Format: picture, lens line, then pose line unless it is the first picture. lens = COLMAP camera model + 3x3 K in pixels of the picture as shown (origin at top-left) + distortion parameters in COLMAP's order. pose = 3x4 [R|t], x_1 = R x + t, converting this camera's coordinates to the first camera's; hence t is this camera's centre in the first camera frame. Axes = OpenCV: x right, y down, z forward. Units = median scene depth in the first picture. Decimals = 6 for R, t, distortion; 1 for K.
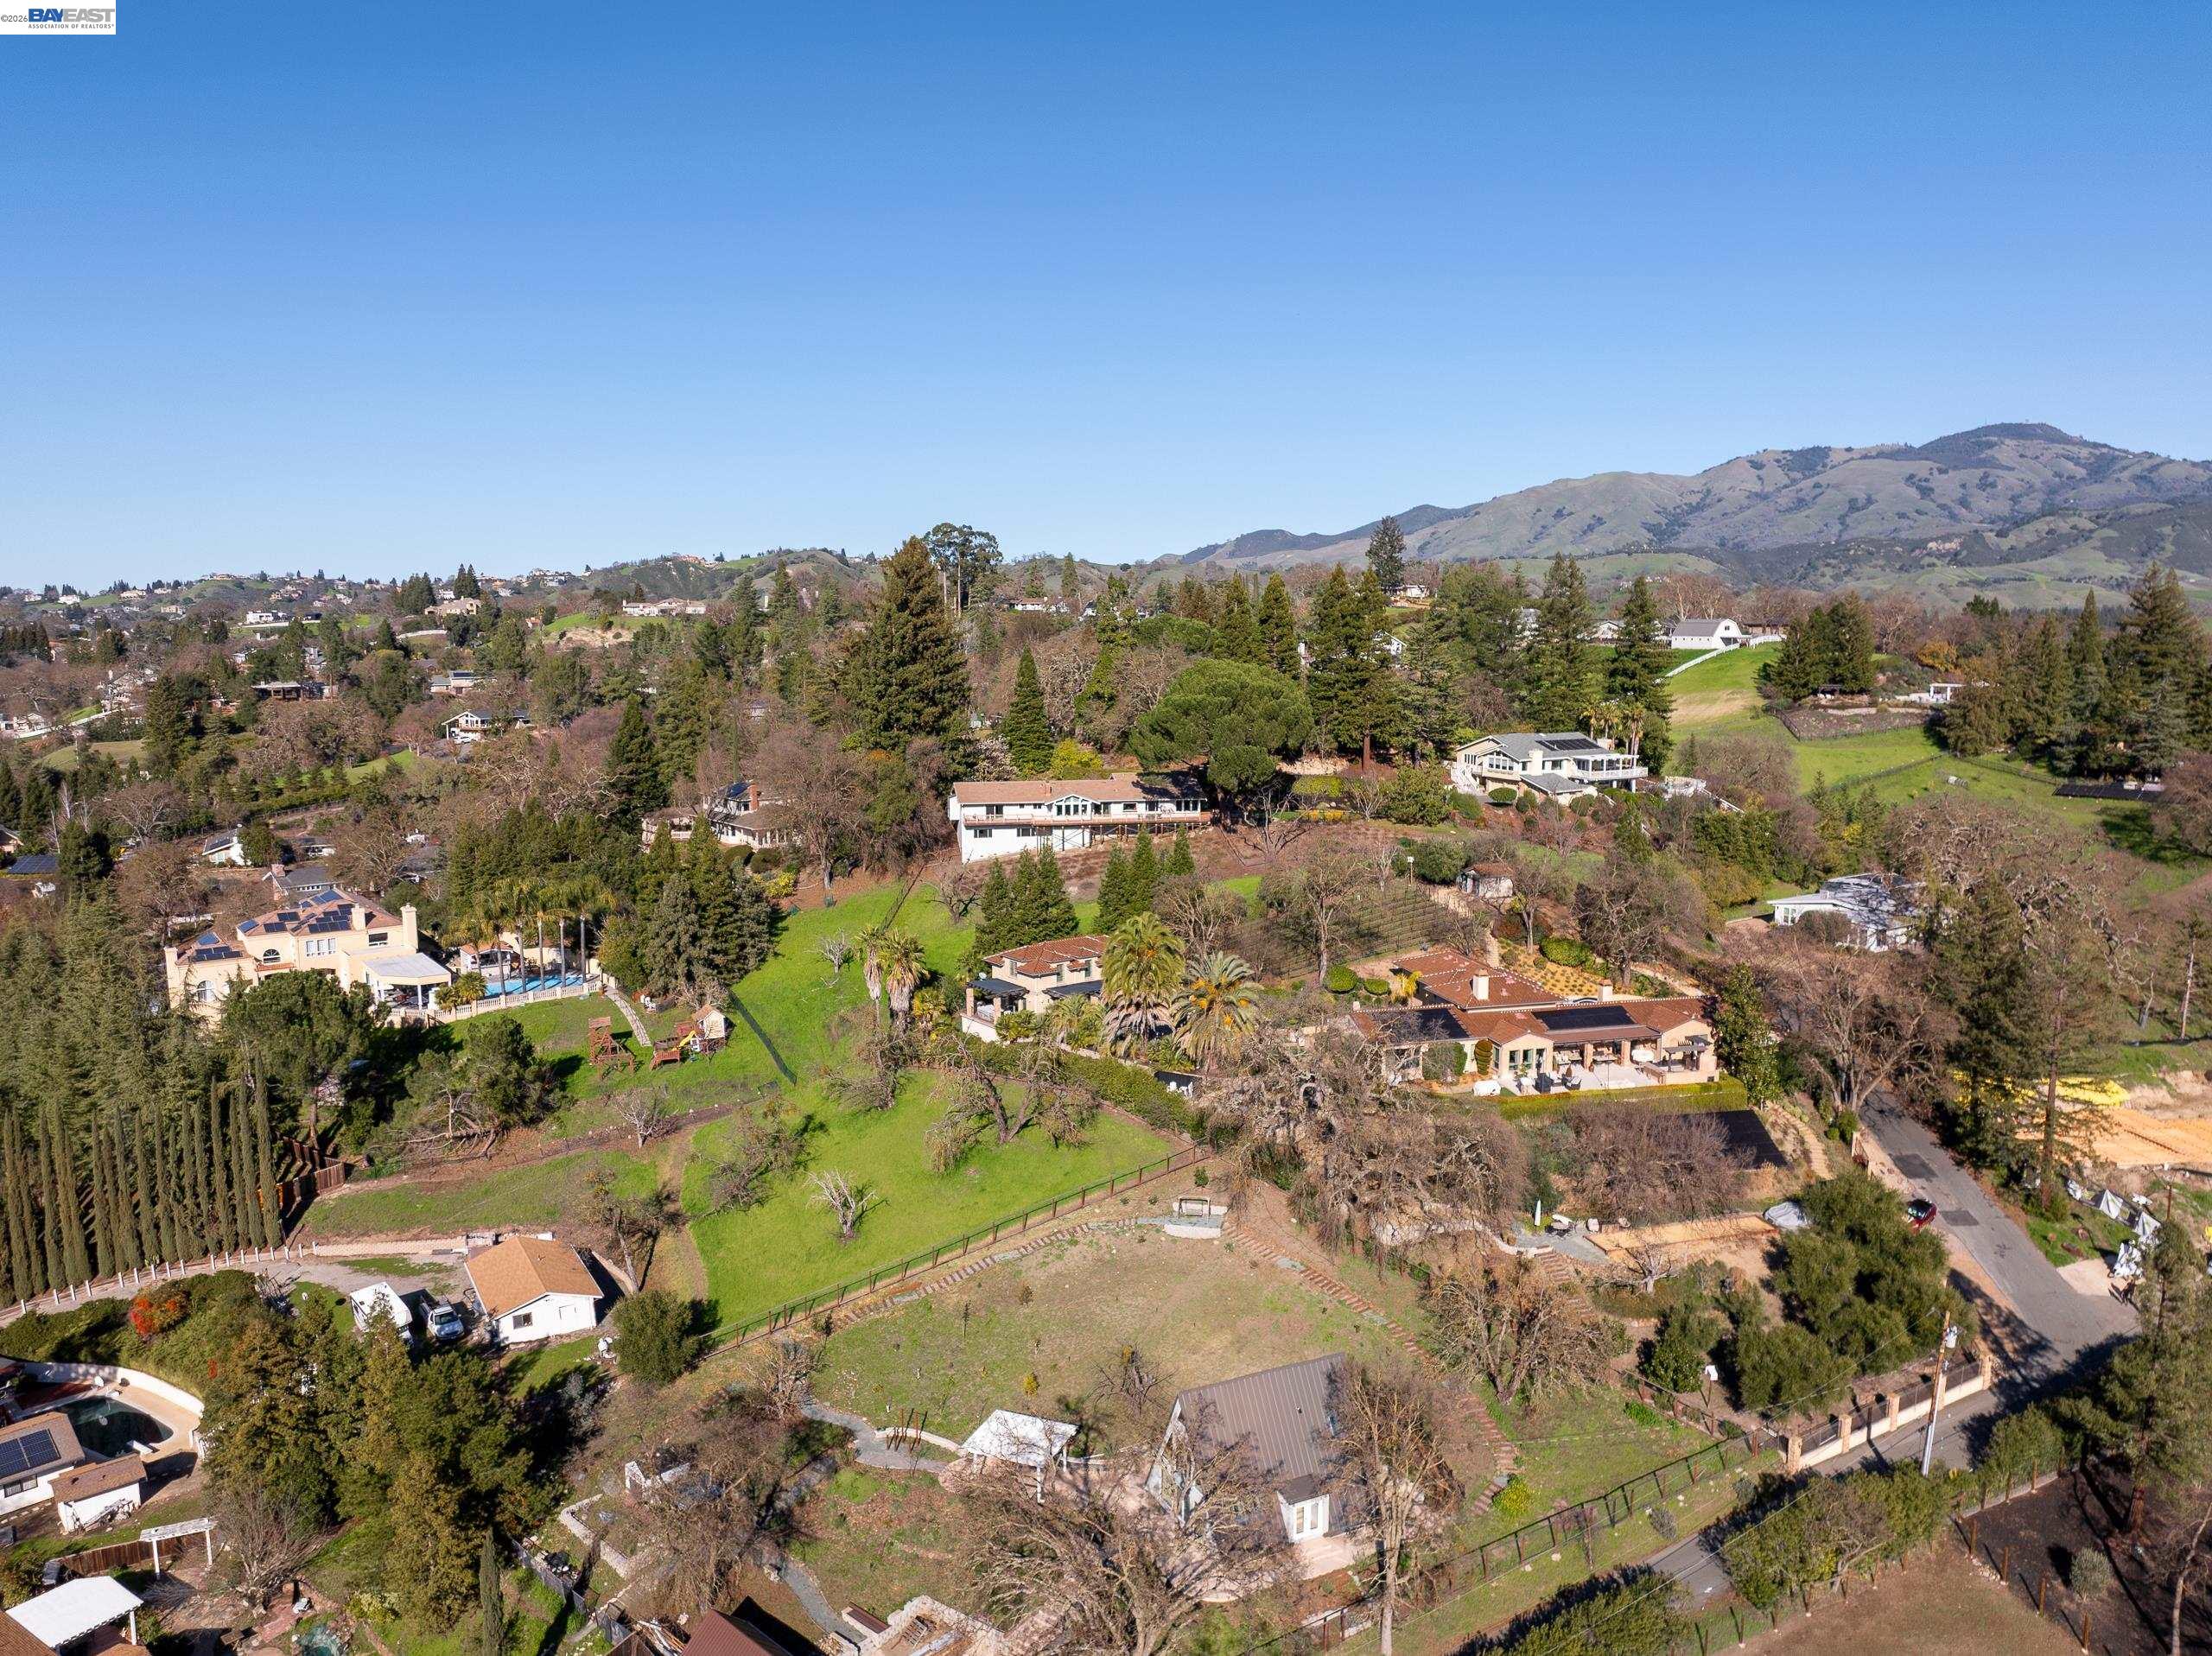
lens RADIAL K [[1682.8, 0, 1039.7], [0, 1682.8, 821.0], [0, 0, 1]] dist [-0.049842, 0.009087]
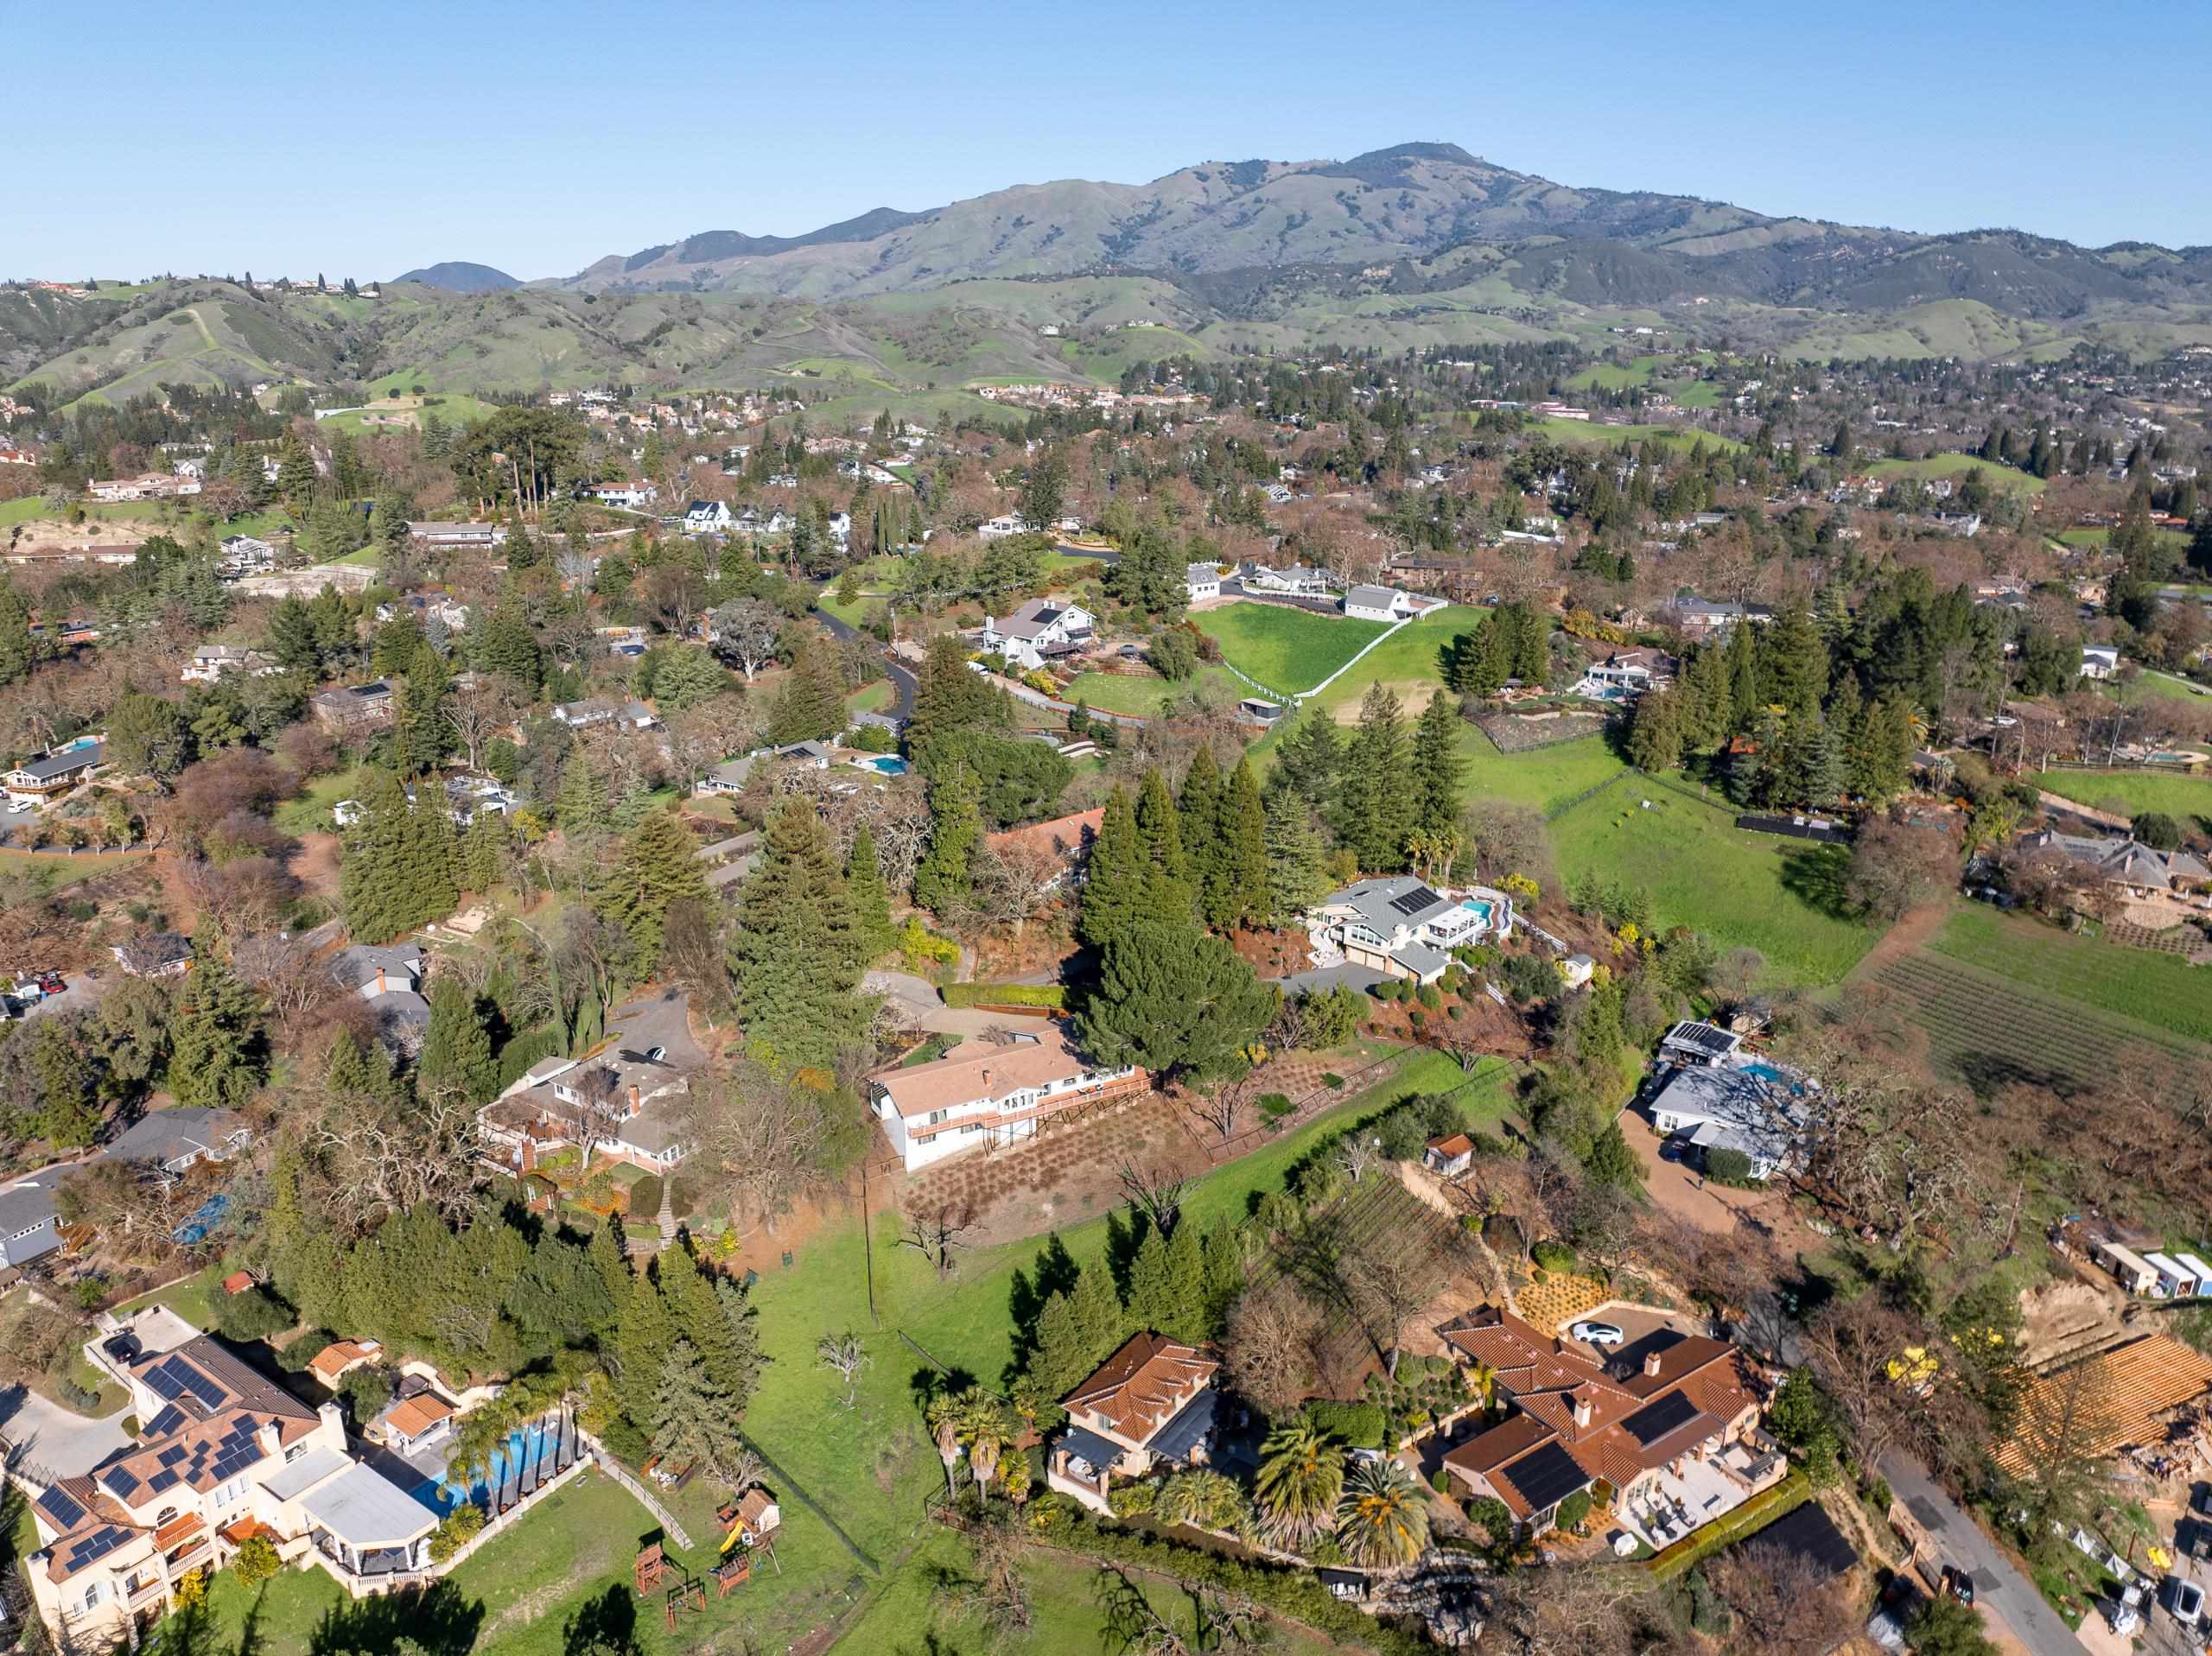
lens RADIAL K [[1674.1, 0, 1106.0], [0, 1674.1, 828.0], [0, 0, 1]] dist [-0.040072, 0.006361]
pose [[0.934527, -0.100396, 0.341438, -0.134946], [0.034223, 0.980291, 0.194574, -0.190007], [-0.354243, -0.170150, 0.919544, 0.079530]]
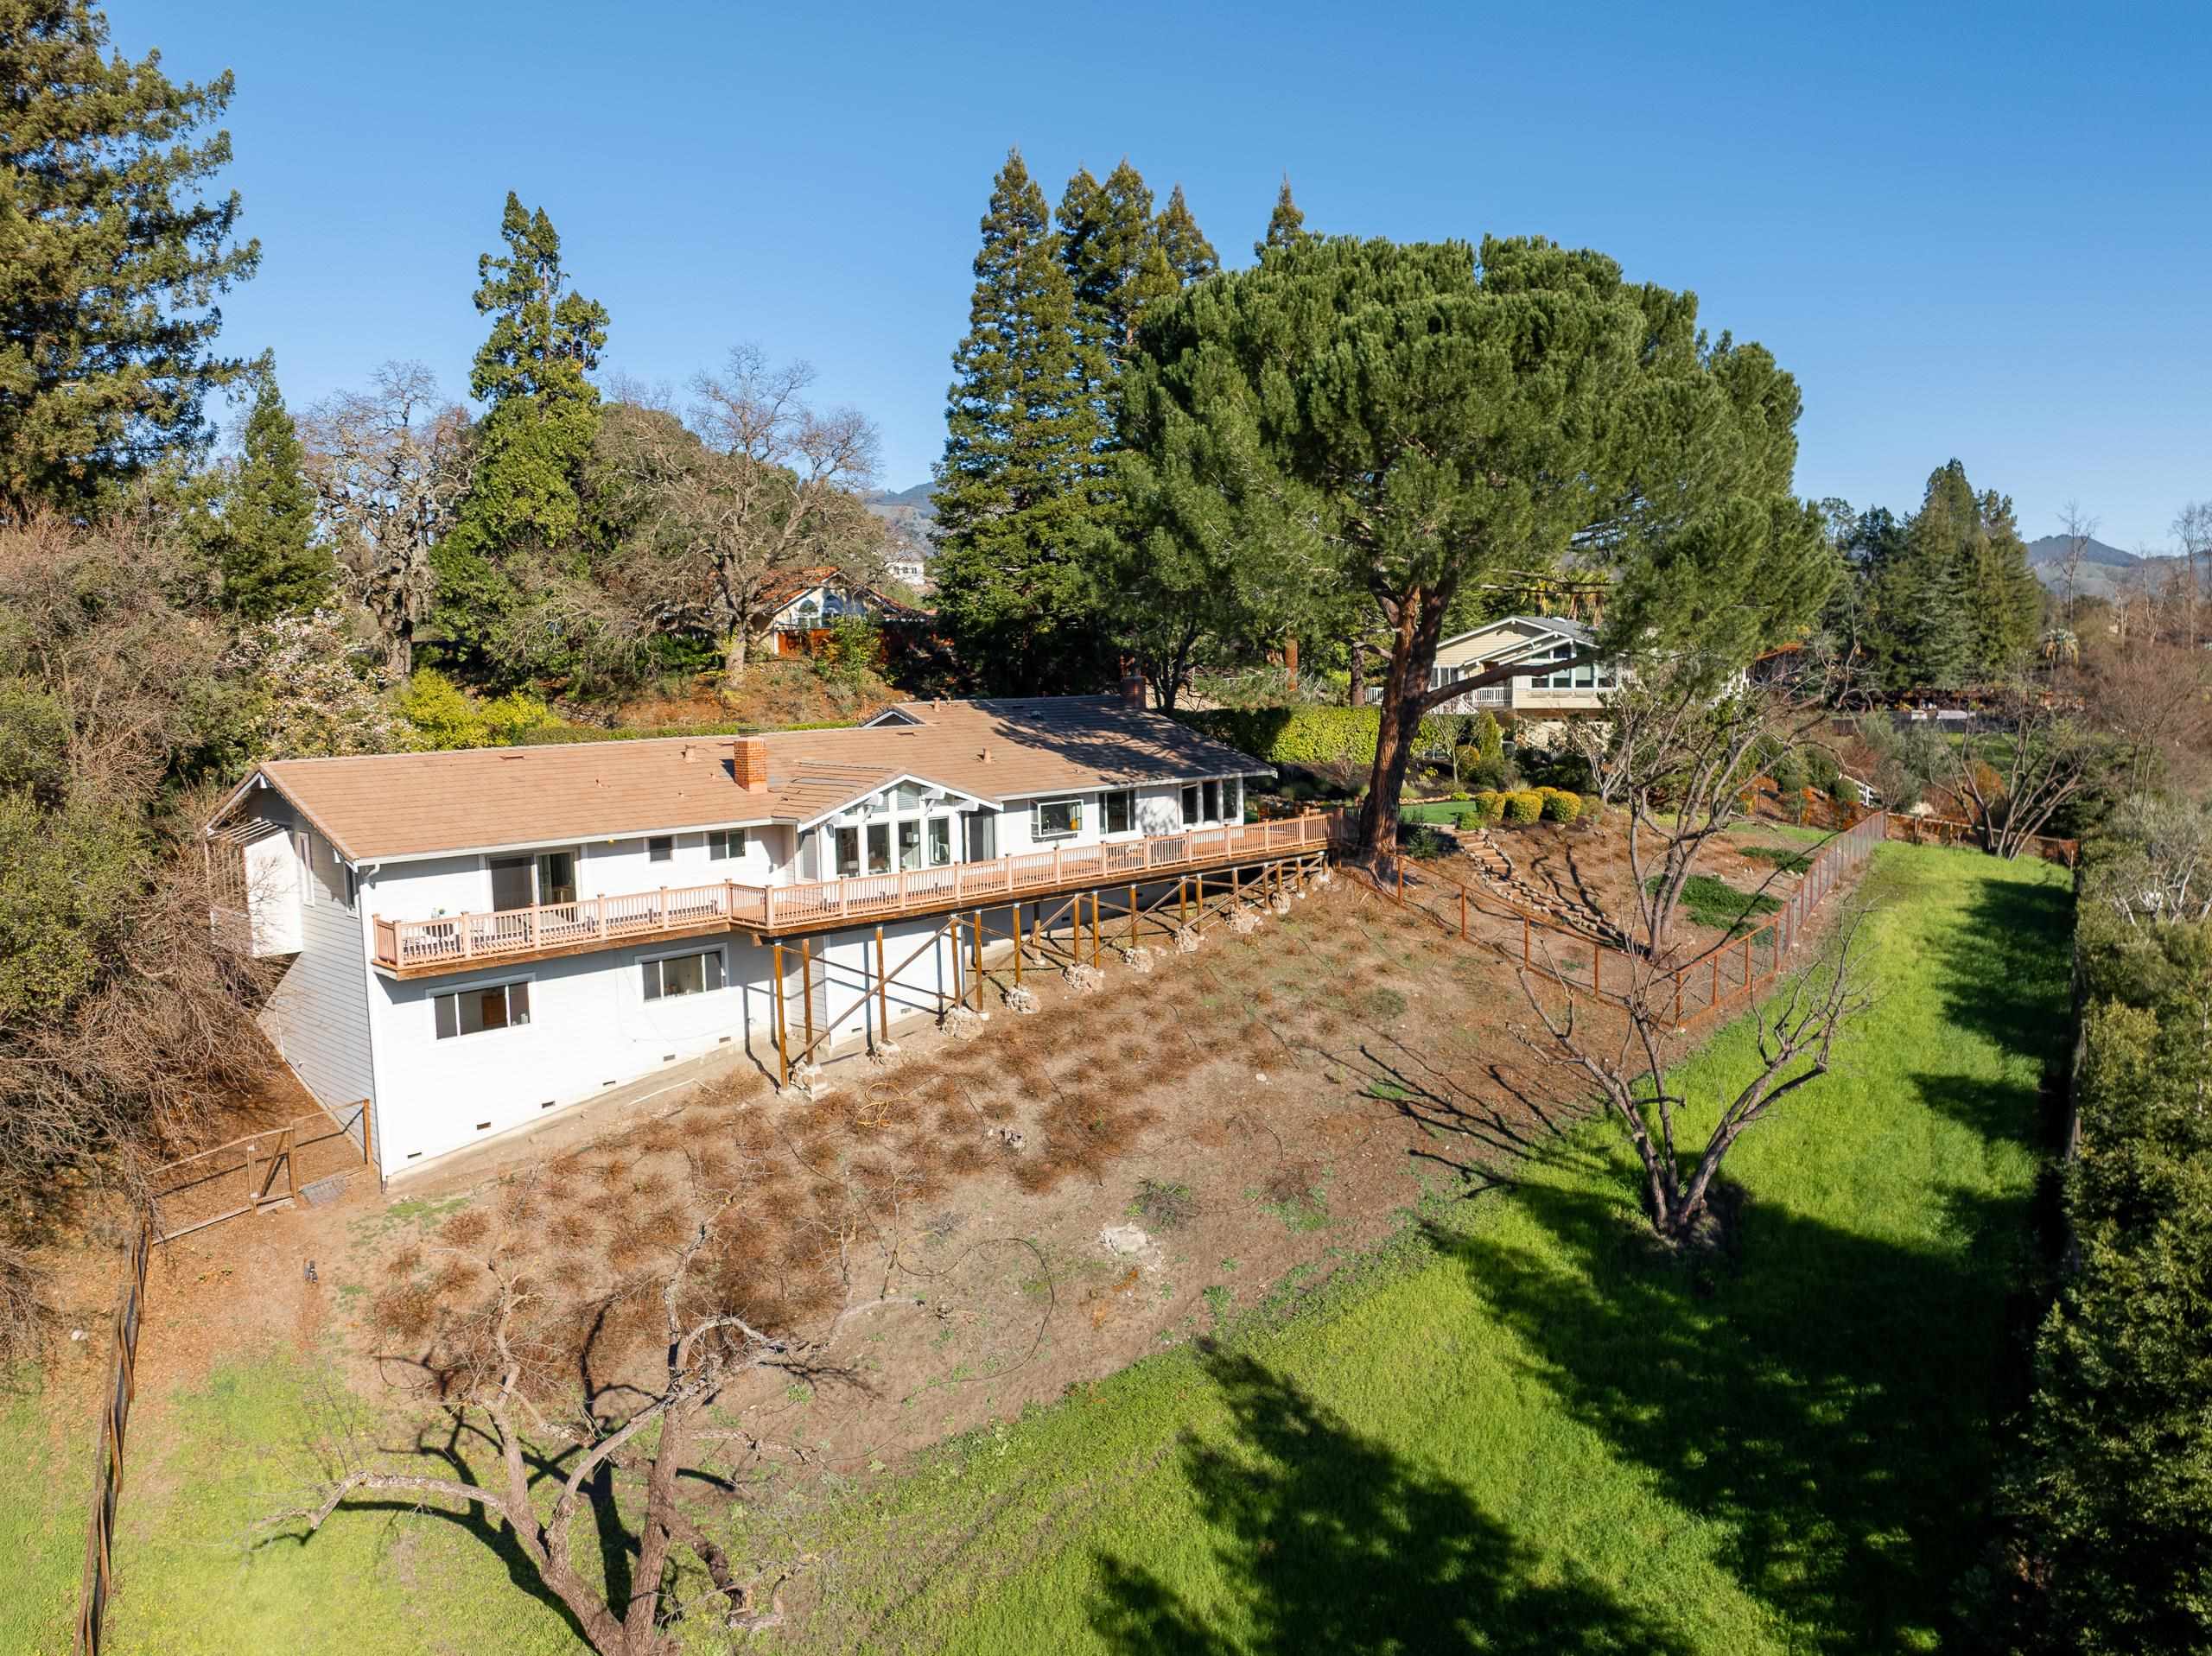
lens RADIAL K [[1674.1, 0, 1106.0], [0, 1674.1, 828.0], [0, 0, 1]] dist [-0.040072, 0.006361]
pose [[0.810949, -0.078324, 0.579850, -0.047676], [0.105085, 0.994383, -0.012648, -0.001831], [-0.575603, 0.071191, 0.814625, 0.450543]]
